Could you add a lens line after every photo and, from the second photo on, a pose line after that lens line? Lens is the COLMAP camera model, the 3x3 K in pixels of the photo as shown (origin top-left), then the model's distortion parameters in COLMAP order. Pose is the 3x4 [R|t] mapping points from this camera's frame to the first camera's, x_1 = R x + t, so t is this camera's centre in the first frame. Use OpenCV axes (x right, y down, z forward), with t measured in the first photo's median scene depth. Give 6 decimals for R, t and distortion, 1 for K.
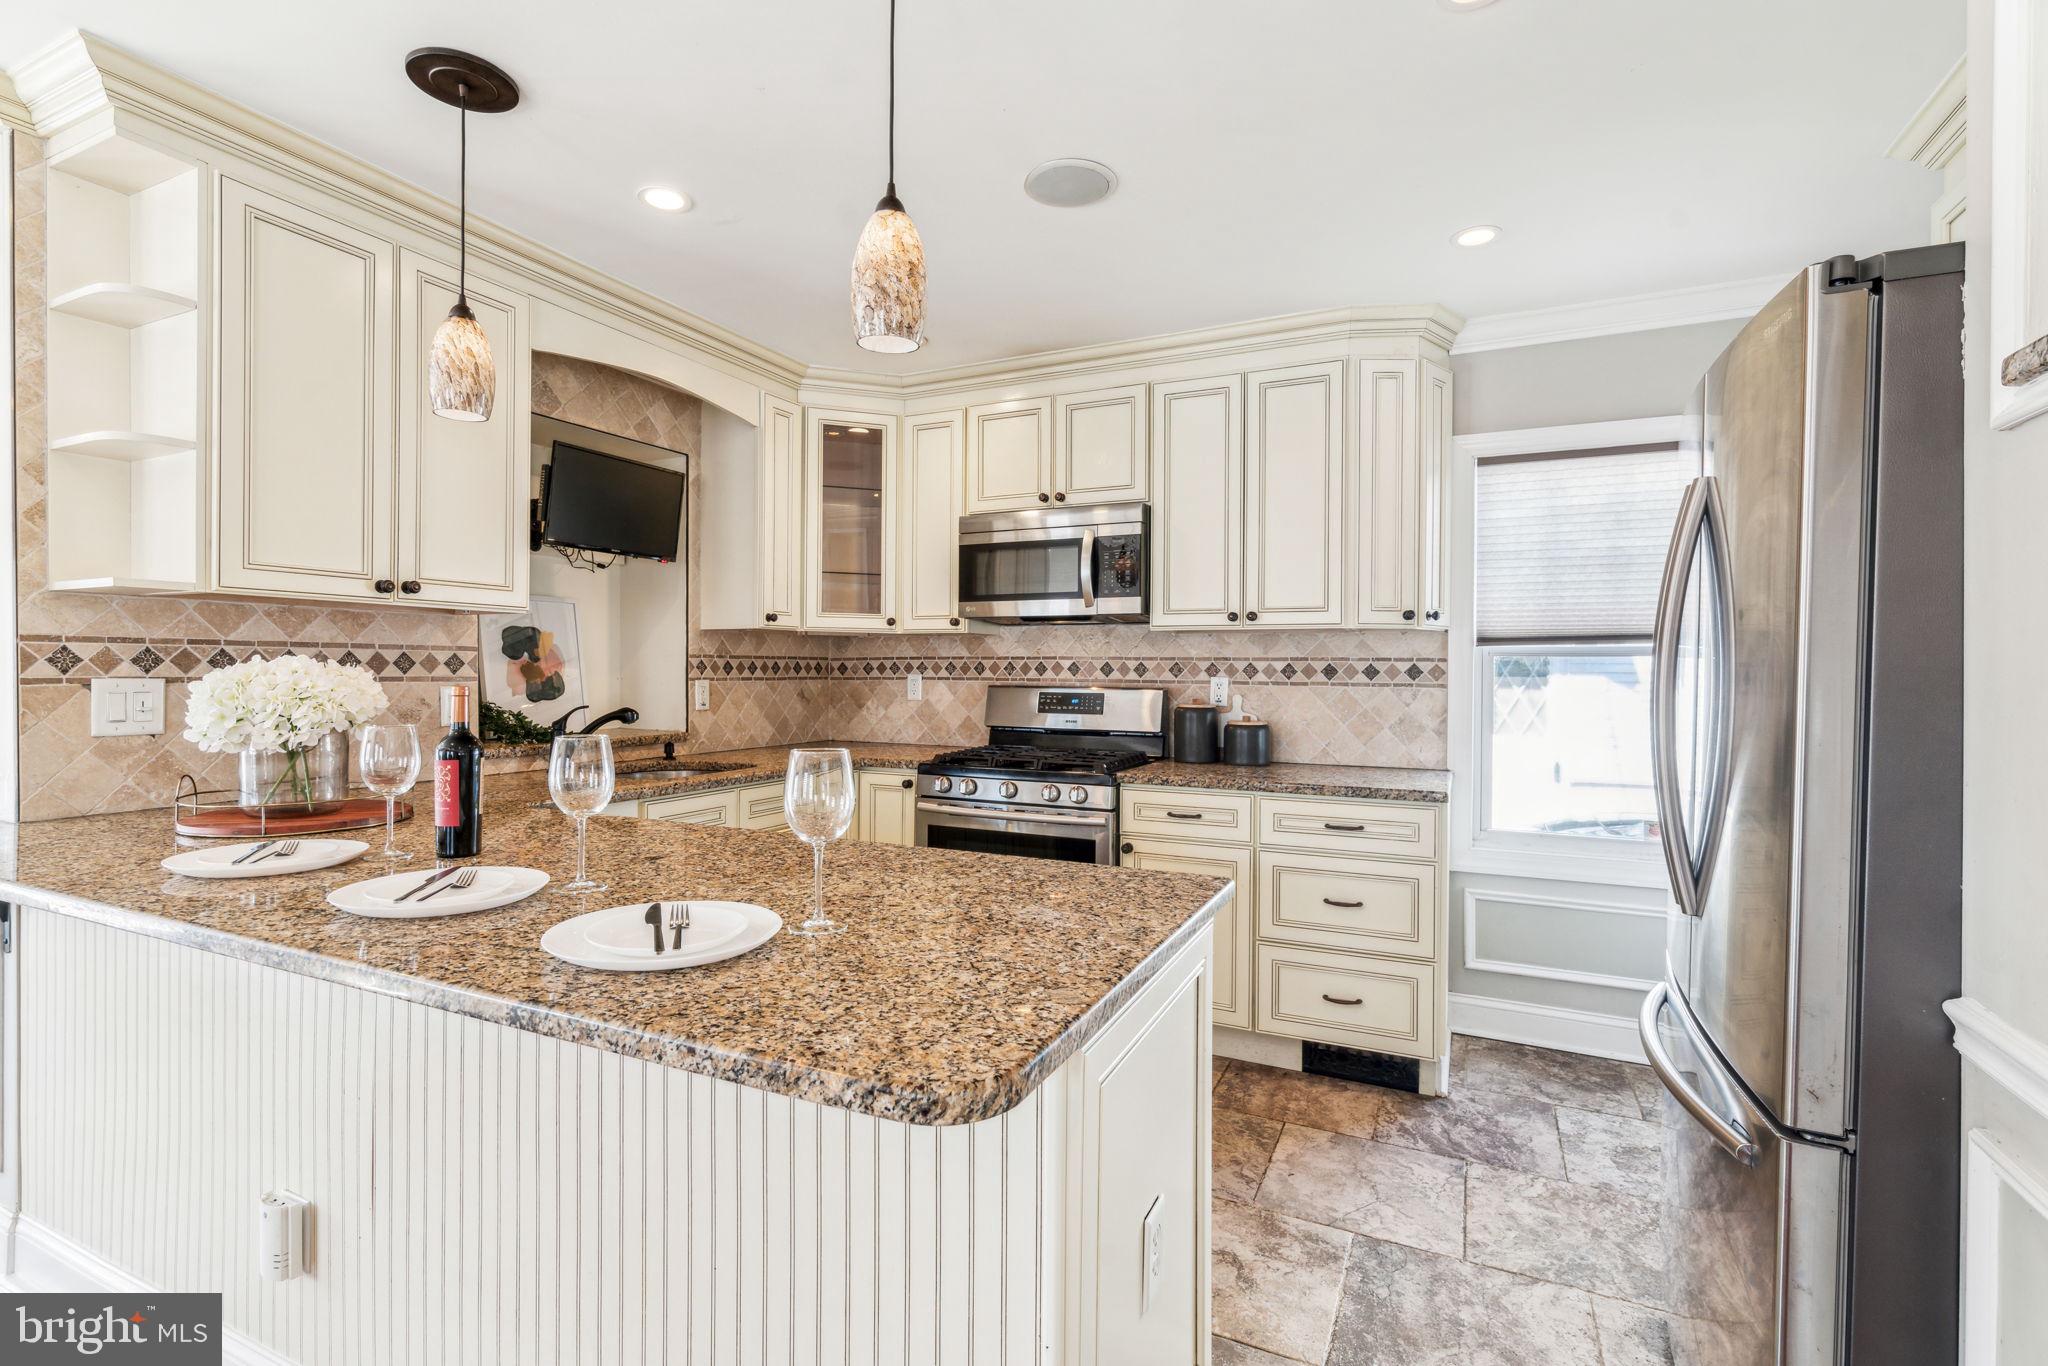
lens RADIAL K [[970.0, 0, 1020.1], [0, 970.0, 679.4], [0, 0, 1]] dist [-0.009649, 0.002930]
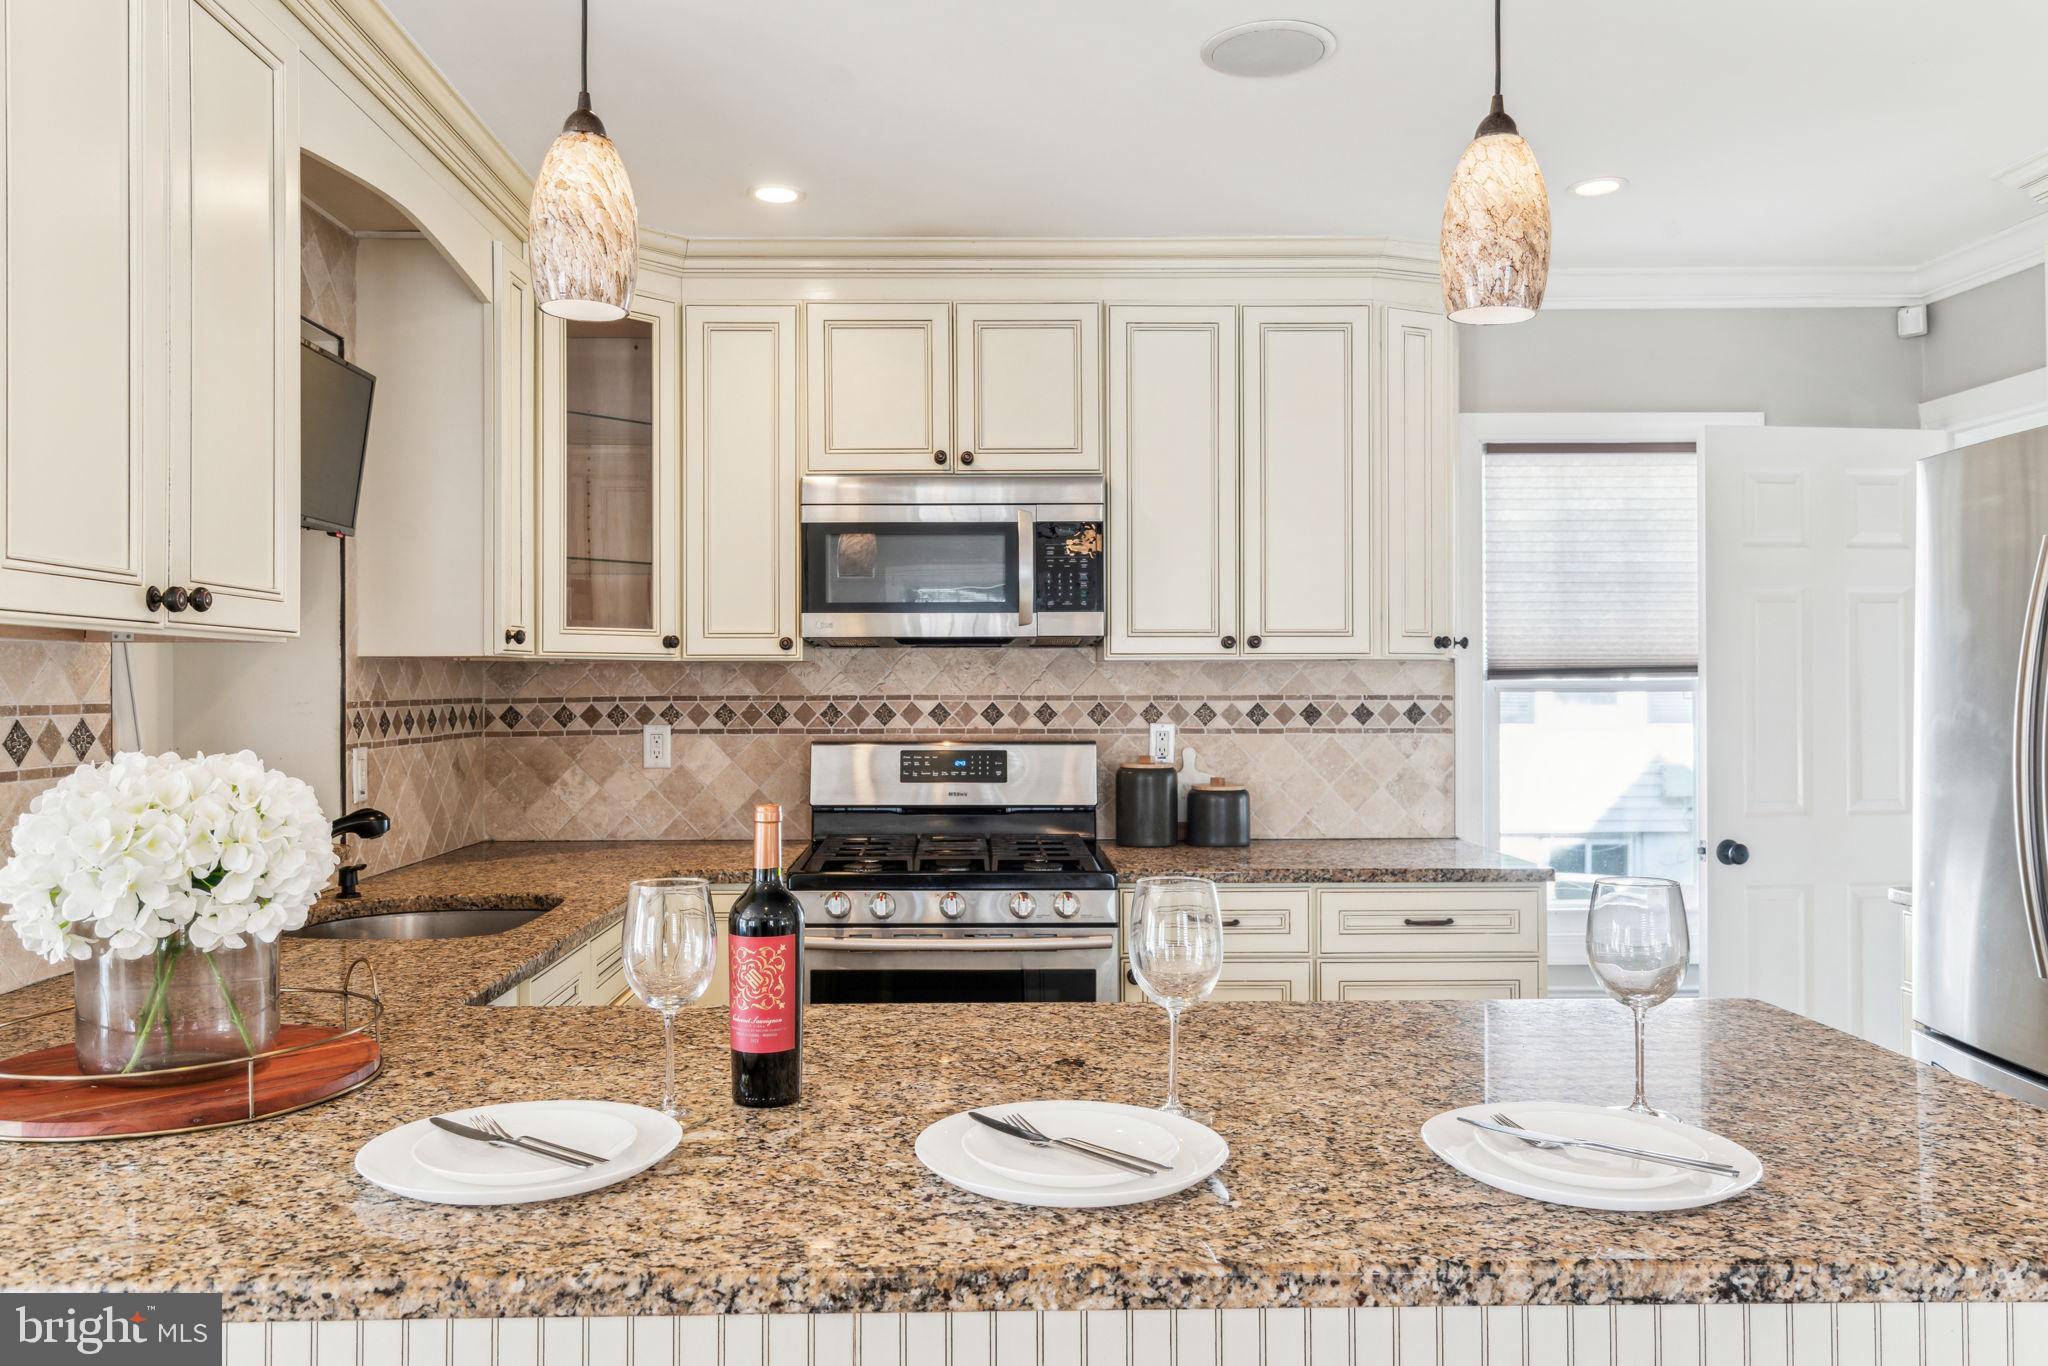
lens RADIAL K [[1512.3, 0, 1028.6], [0, 1512.3, 687.6], [0, 0, 1]] dist [0.014942, -0.003044]
pose [[0.891767, -0.010111, 0.452382, -0.405892], [0.013089, 0.999908, -0.003452, -0.027568], [-0.452305, 0.009000, 0.891818, 0.059843]]
